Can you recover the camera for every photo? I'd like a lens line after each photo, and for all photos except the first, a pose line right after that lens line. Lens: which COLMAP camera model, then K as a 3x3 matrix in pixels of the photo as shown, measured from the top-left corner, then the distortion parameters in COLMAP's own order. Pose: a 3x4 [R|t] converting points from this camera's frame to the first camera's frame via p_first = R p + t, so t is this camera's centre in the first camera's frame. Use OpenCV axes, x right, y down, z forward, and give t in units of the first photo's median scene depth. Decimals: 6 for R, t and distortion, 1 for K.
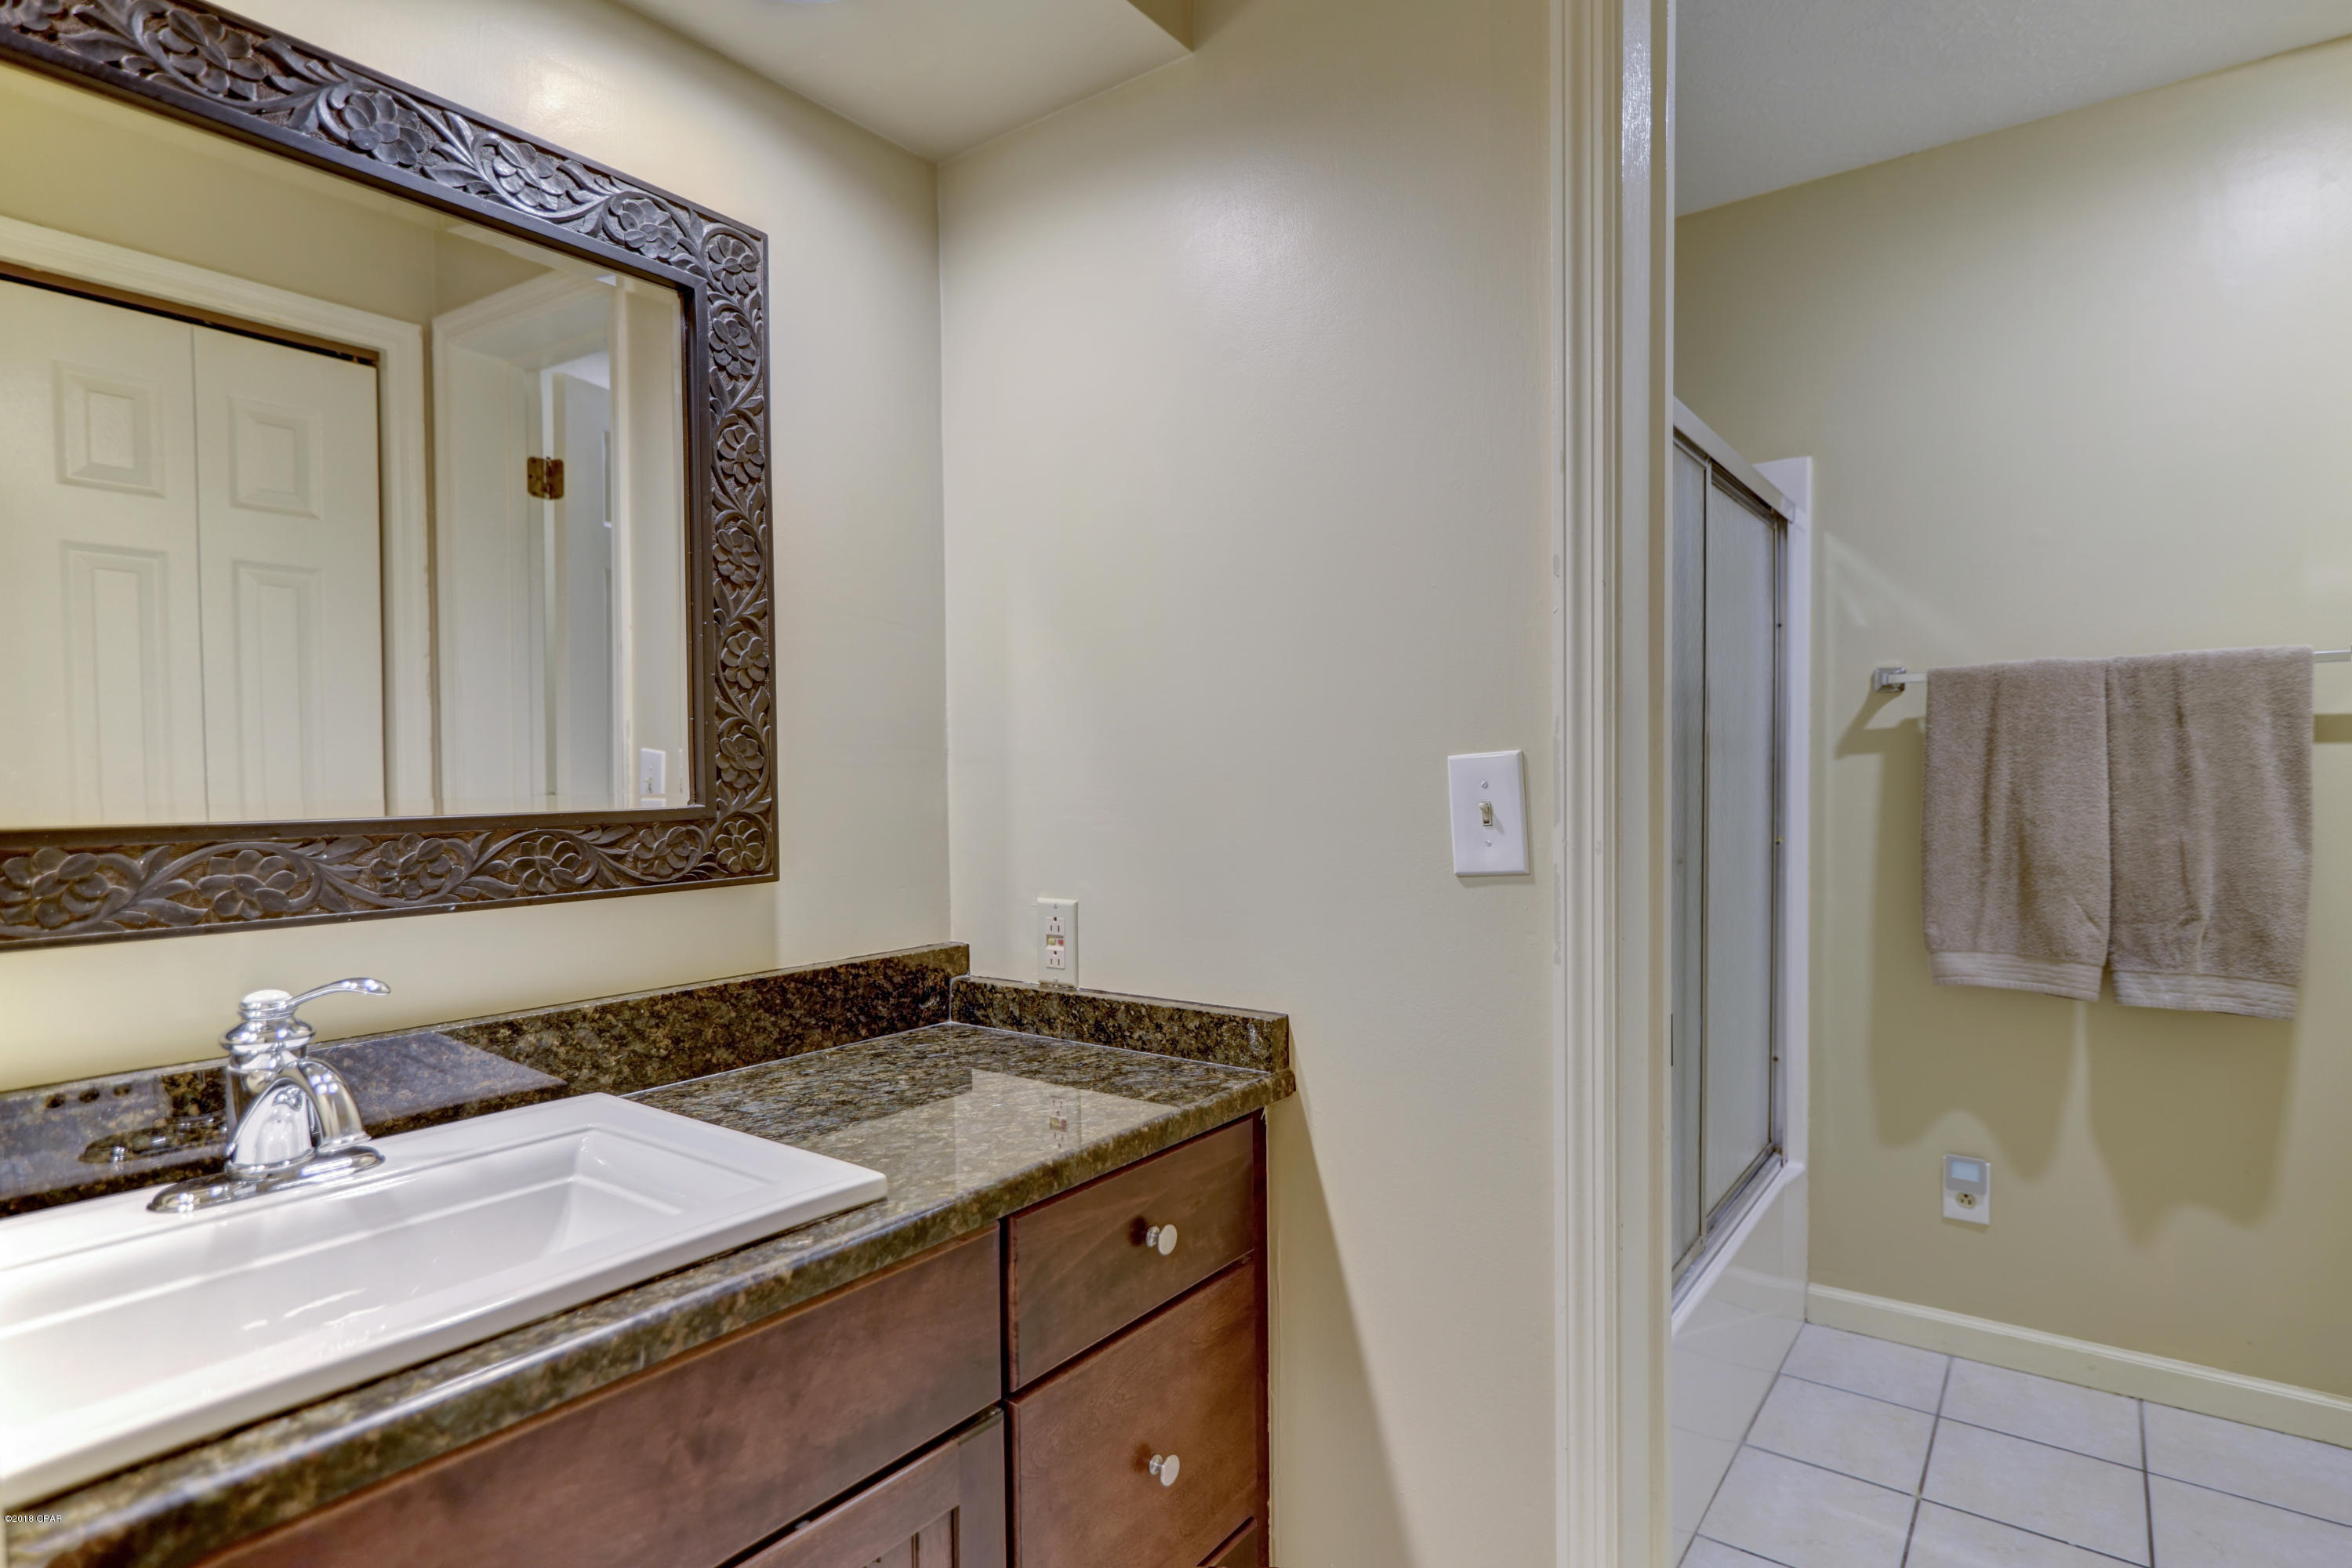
lens RADIAL K [[1160.4, 0, 1289.4], [0, 1160.4, 817.7], [0, 0, 1]] dist [-0.001188, -0.001382]
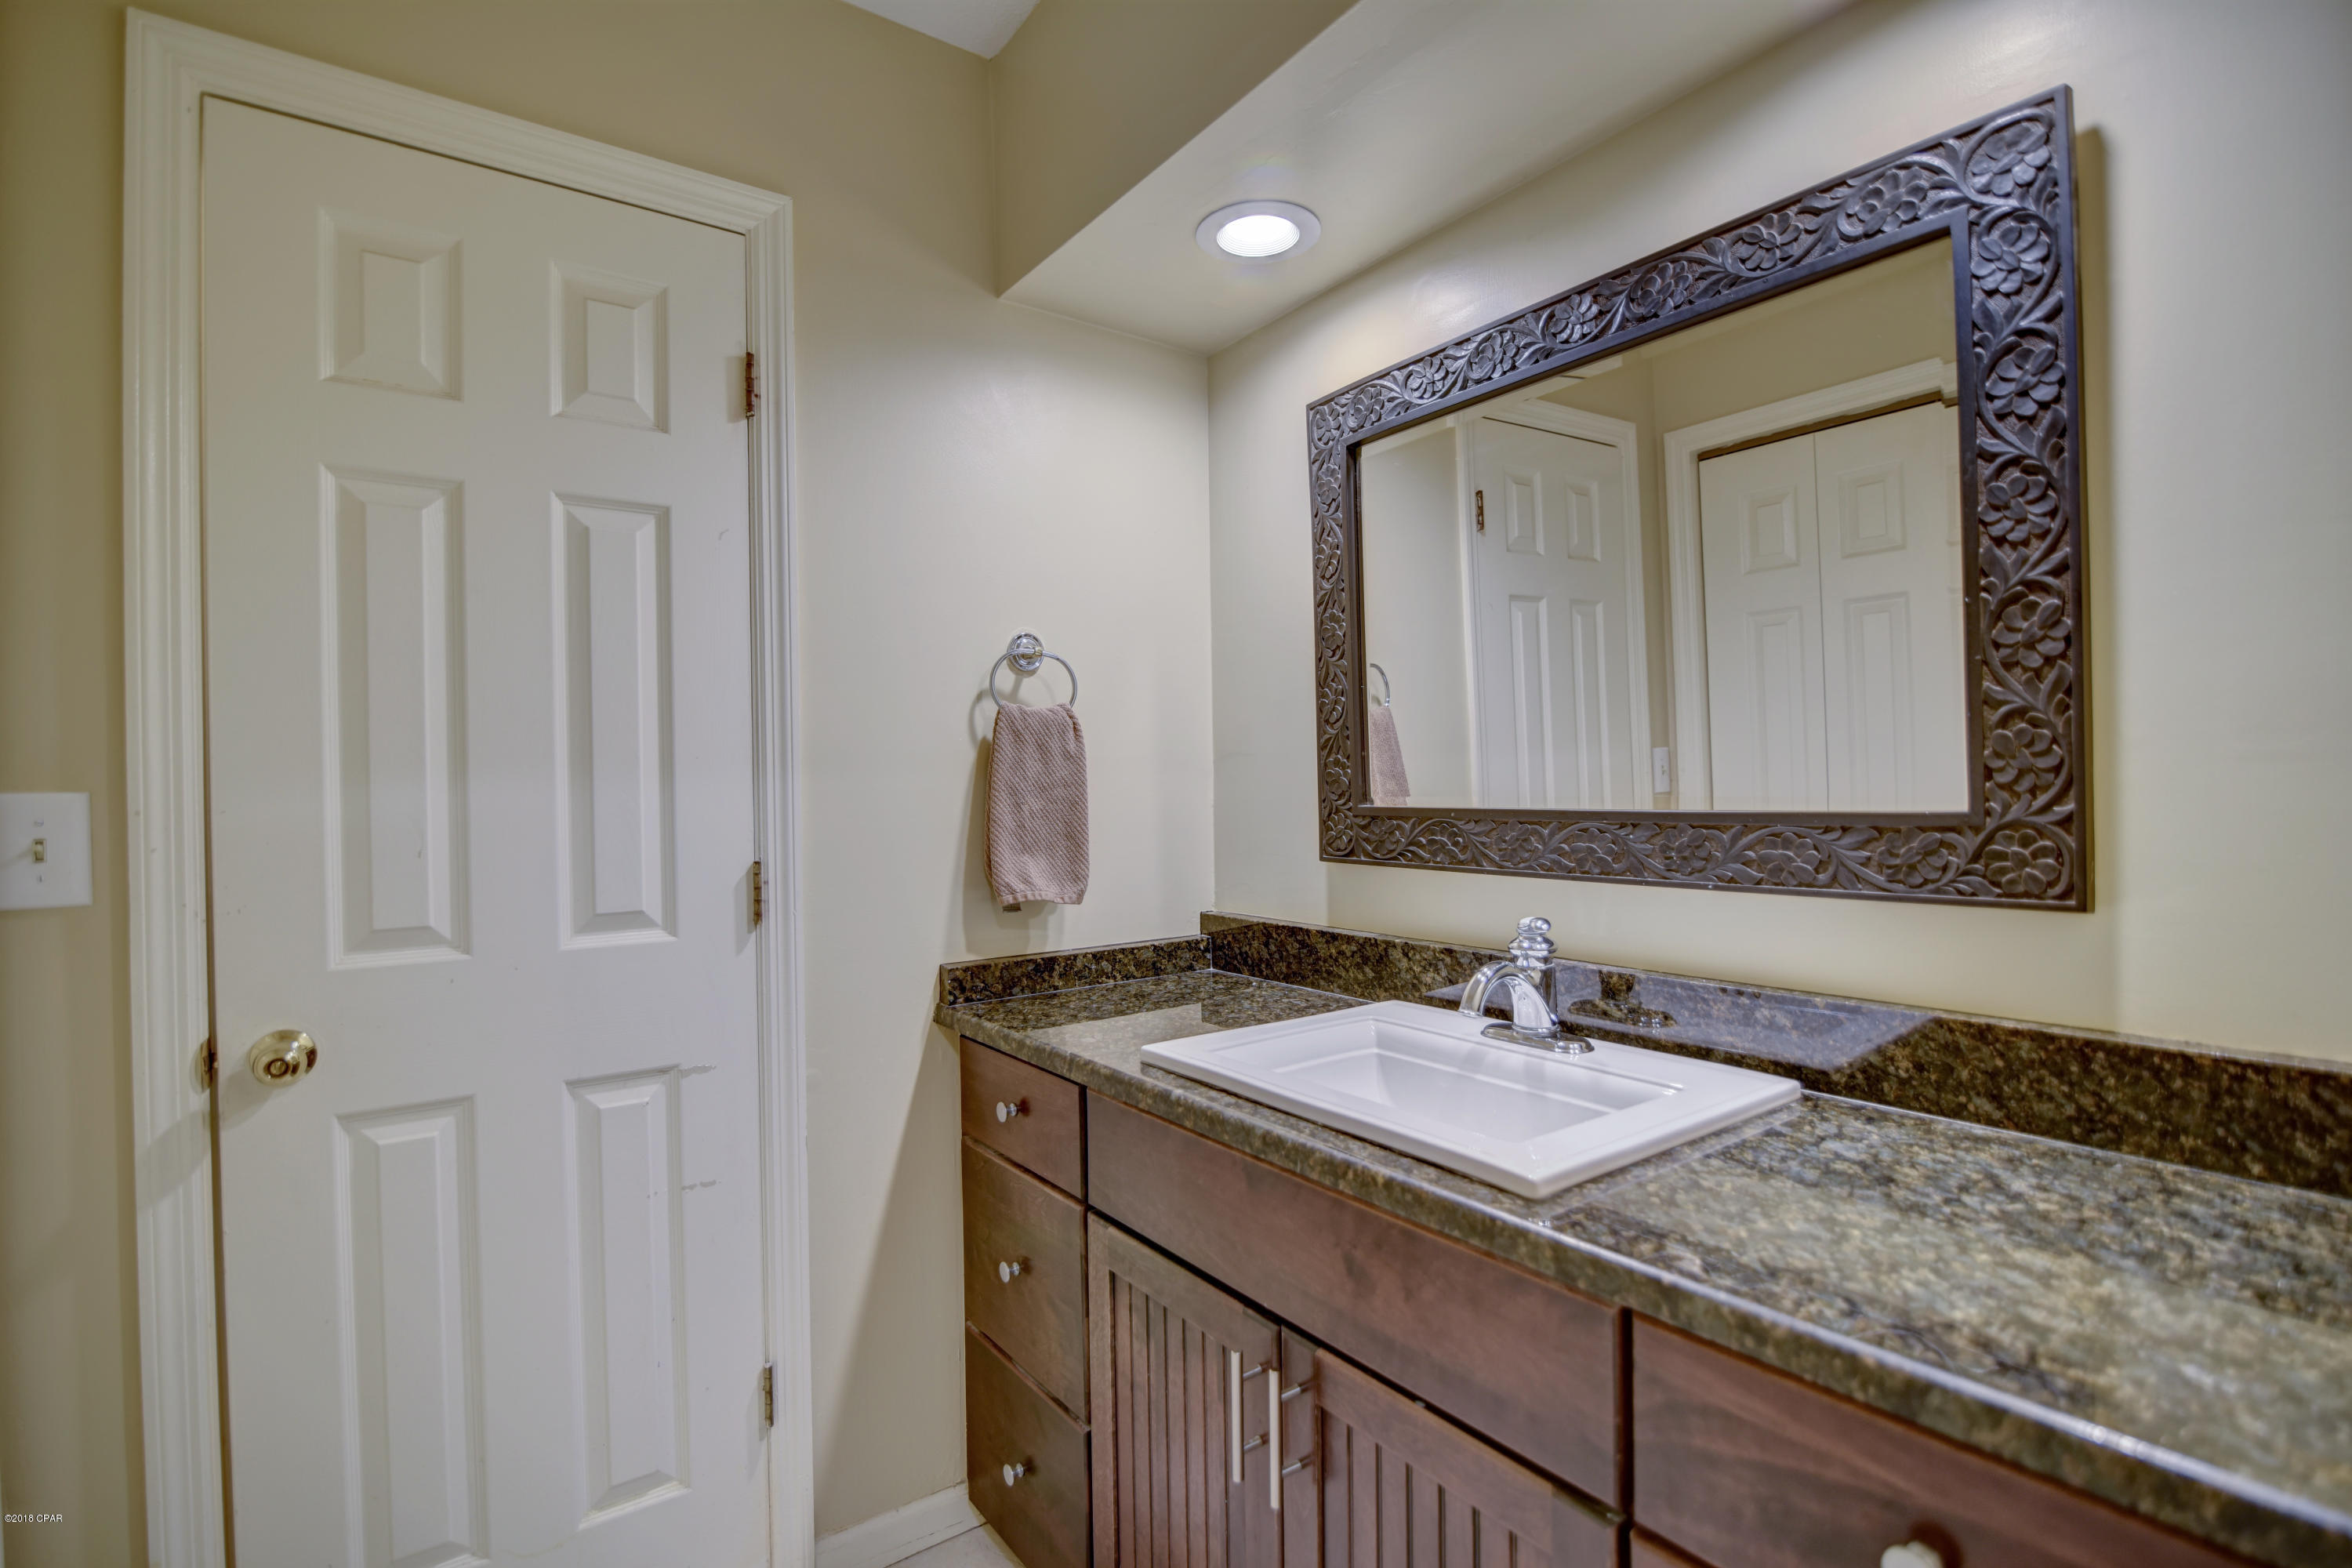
lens RADIAL K [[1085.9, 0, 1162.3], [0, 1085.9, 791.5], [0, 0, 1]] dist [-0.020128, -0.000124]
pose [[-0.353677, 0.018857, -0.935177, 0.485300], [-0.017812, 0.999480, 0.026890, -0.037834], [0.935198, 0.026168, -0.353157, 0.765563]]
